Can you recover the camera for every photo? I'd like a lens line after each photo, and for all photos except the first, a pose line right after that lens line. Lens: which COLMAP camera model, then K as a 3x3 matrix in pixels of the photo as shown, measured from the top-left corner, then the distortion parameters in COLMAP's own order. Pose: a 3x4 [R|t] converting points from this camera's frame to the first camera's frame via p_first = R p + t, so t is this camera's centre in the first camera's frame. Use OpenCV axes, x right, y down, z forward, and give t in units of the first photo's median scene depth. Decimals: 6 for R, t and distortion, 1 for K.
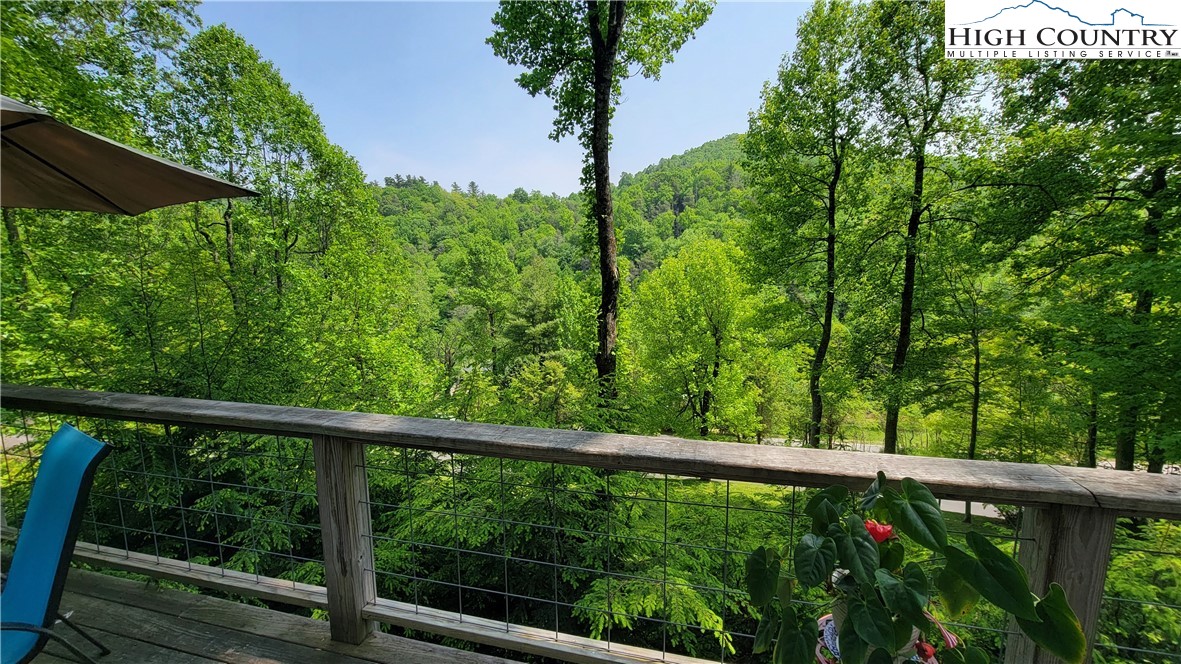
lens RADIAL K [[473.9, 0, 590.5], [0, 473.9, 332.0], [0, 0, 1]] dist [-0.032208, -0.000131]
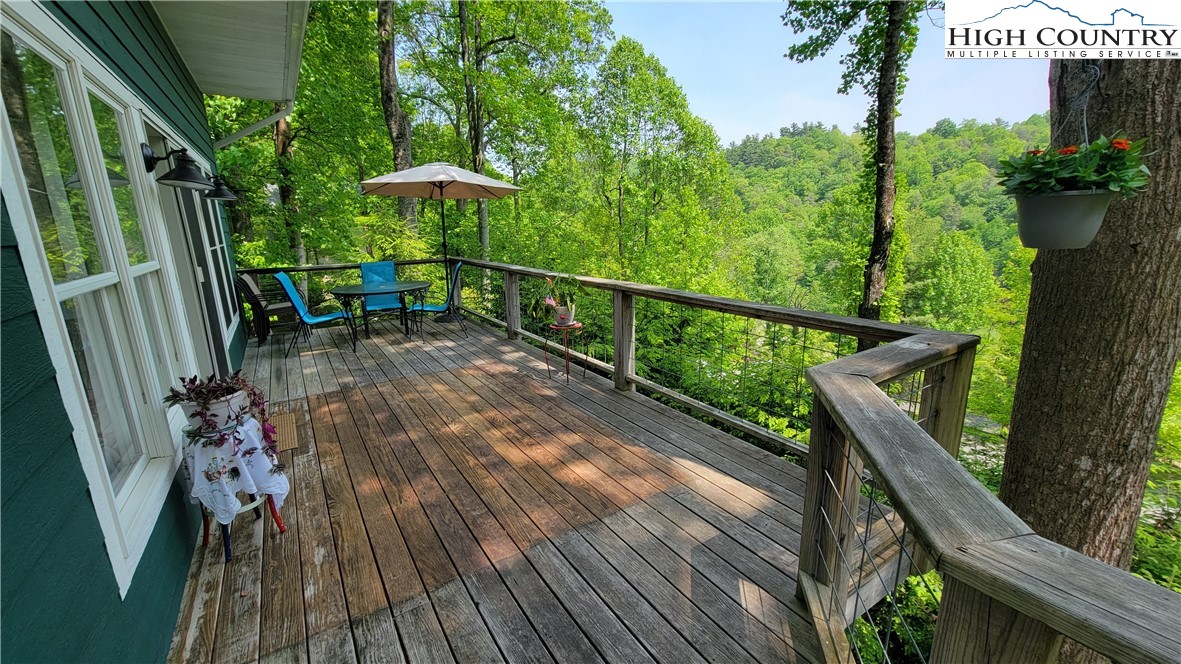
lens RADIAL K [[480.4, 0, 590.5], [0, 480.4, 332.0], [0, 0, 1]] dist [-0.002989, -0.000038]
pose [[0.709275, 0.149143, -0.688974, 0.107186], [-0.085273, 0.988338, 0.126161, 0.008782], [0.699755, -0.030732, 0.713721, -0.050992]]
